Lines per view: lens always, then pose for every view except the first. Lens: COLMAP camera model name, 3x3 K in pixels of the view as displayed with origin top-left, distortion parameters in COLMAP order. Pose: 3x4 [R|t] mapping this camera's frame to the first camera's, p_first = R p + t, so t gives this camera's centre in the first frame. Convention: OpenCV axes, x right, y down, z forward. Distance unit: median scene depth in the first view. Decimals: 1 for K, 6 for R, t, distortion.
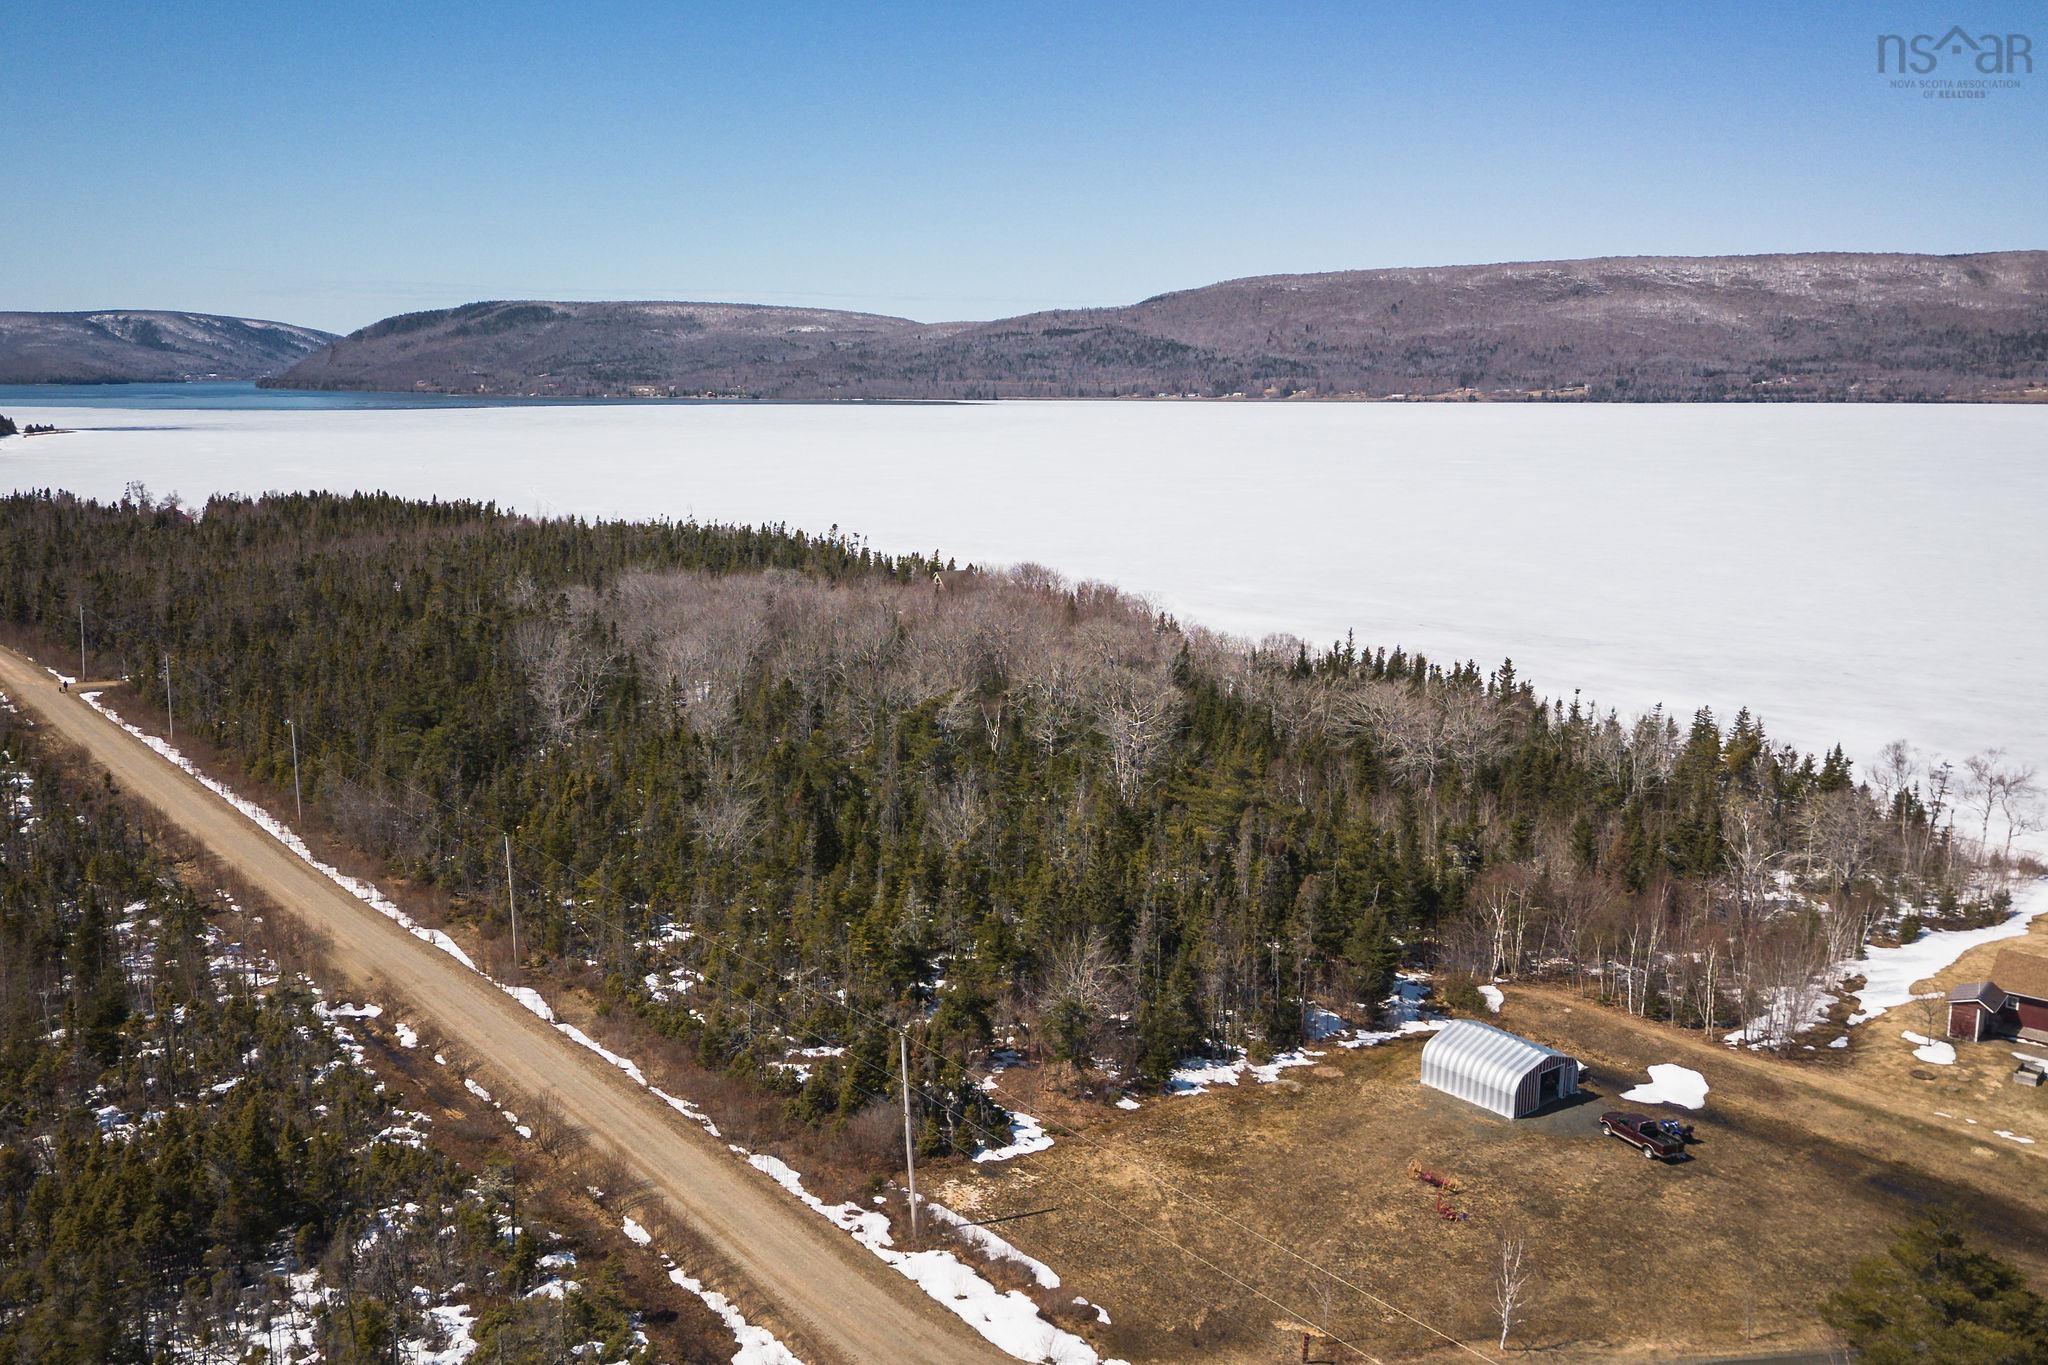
lens RADIAL K [[1367.0, 0, 1031.9], [0, 1367.0, 671.9], [0, 0, 1]] dist [0.056873, -0.045305]
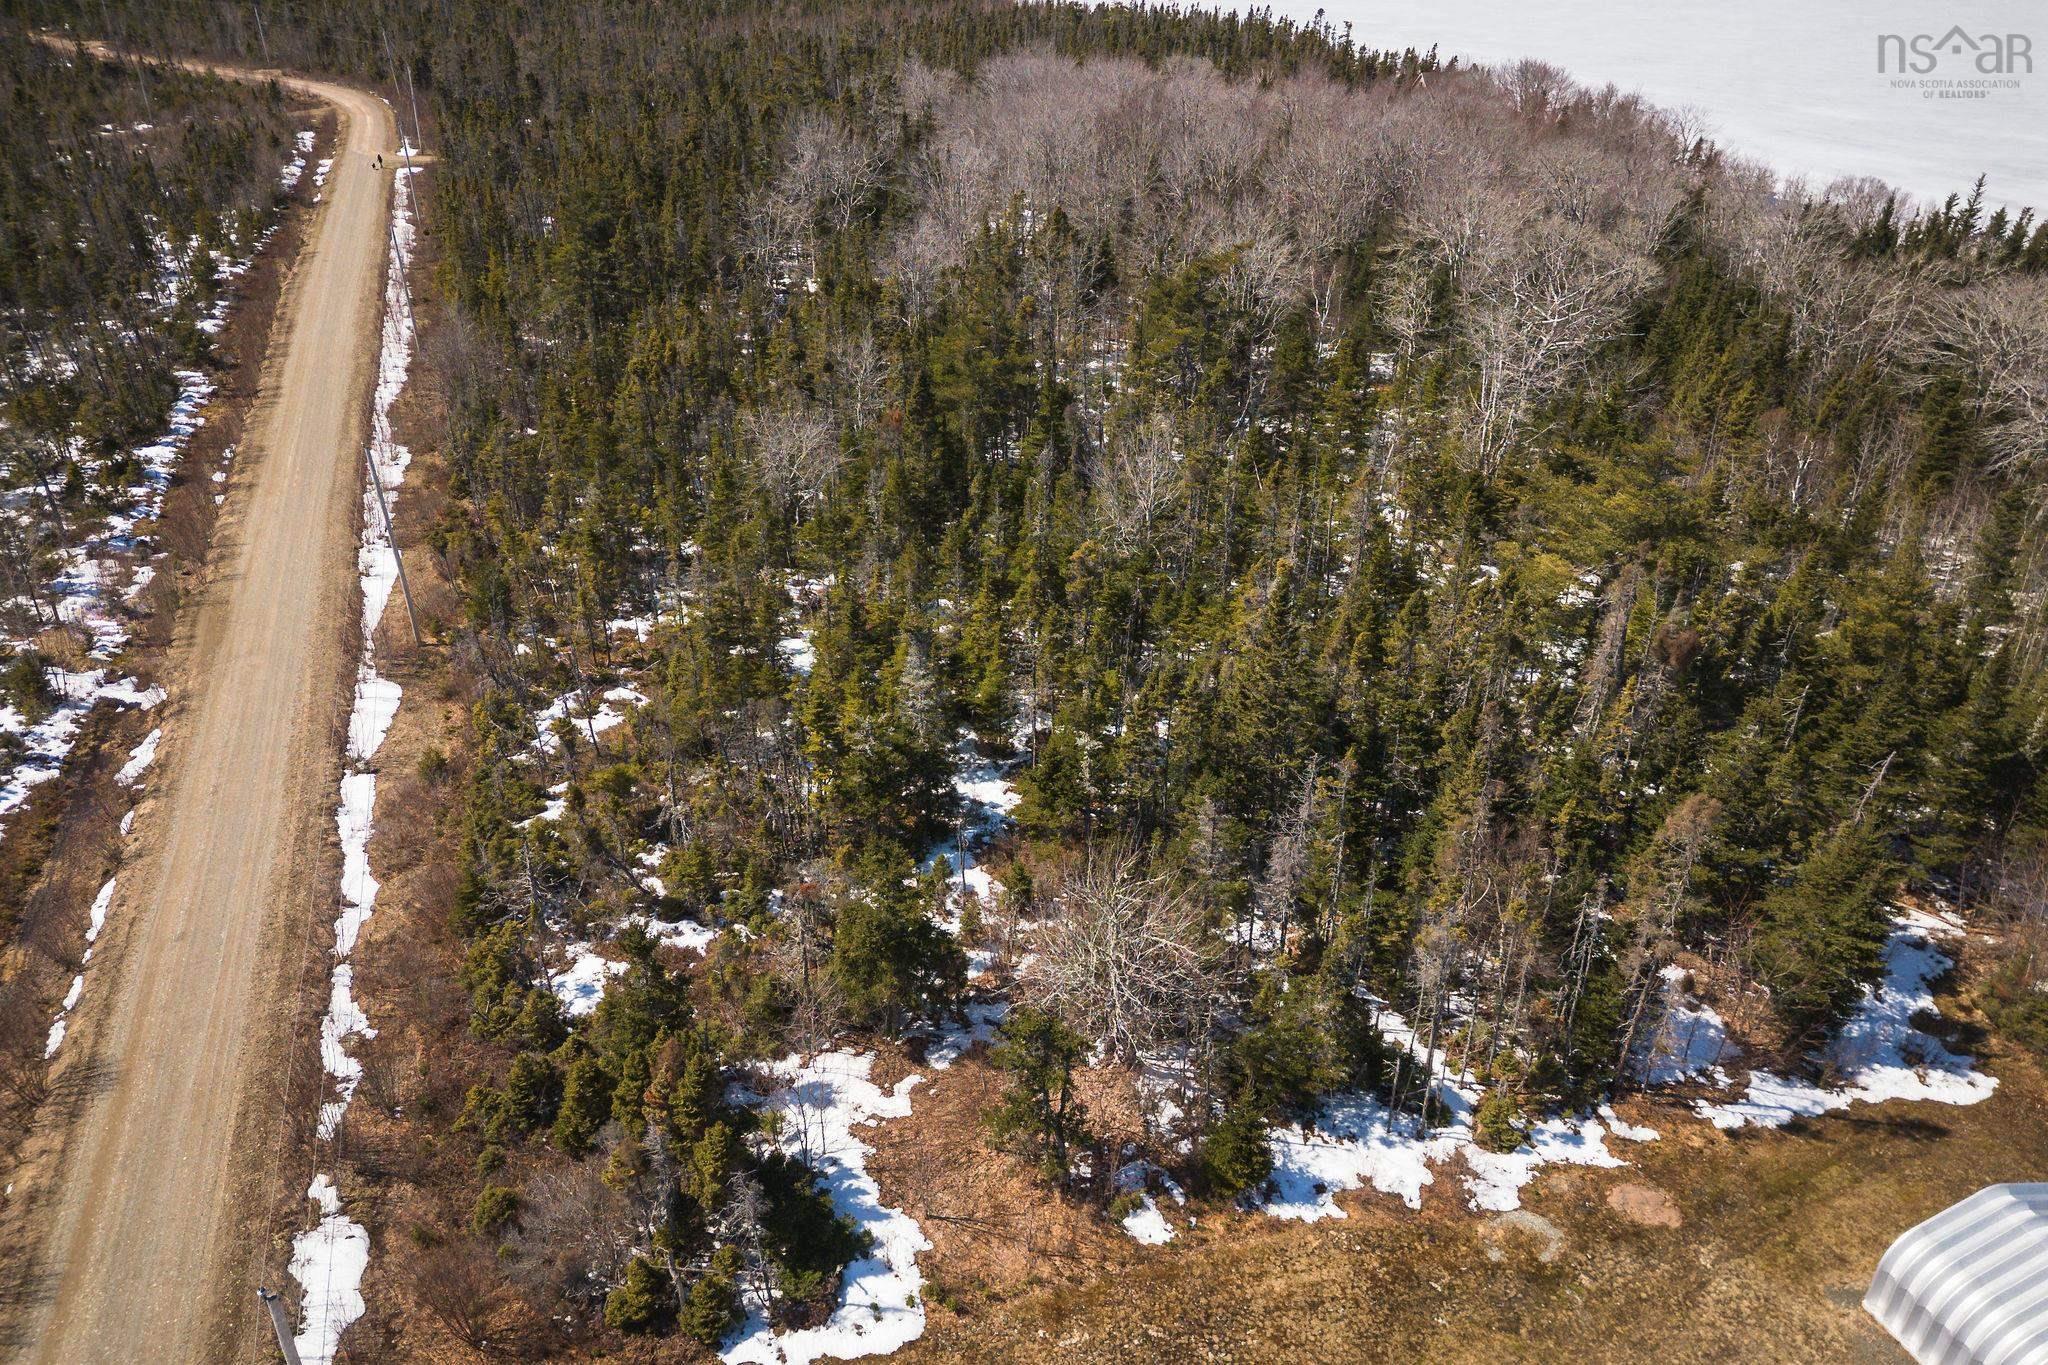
lens RADIAL K [[1367.0, 0, 1031.9], [0, 1367.0, 671.9], [0, 0, 1]] dist [0.056873, -0.045305]
pose [[0.940404, 0.167866, -0.295738, 0.118189], [-0.060780, 0.938635, 0.339514, -0.020891], [0.334583, -0.301306, 0.892899, 0.519632]]
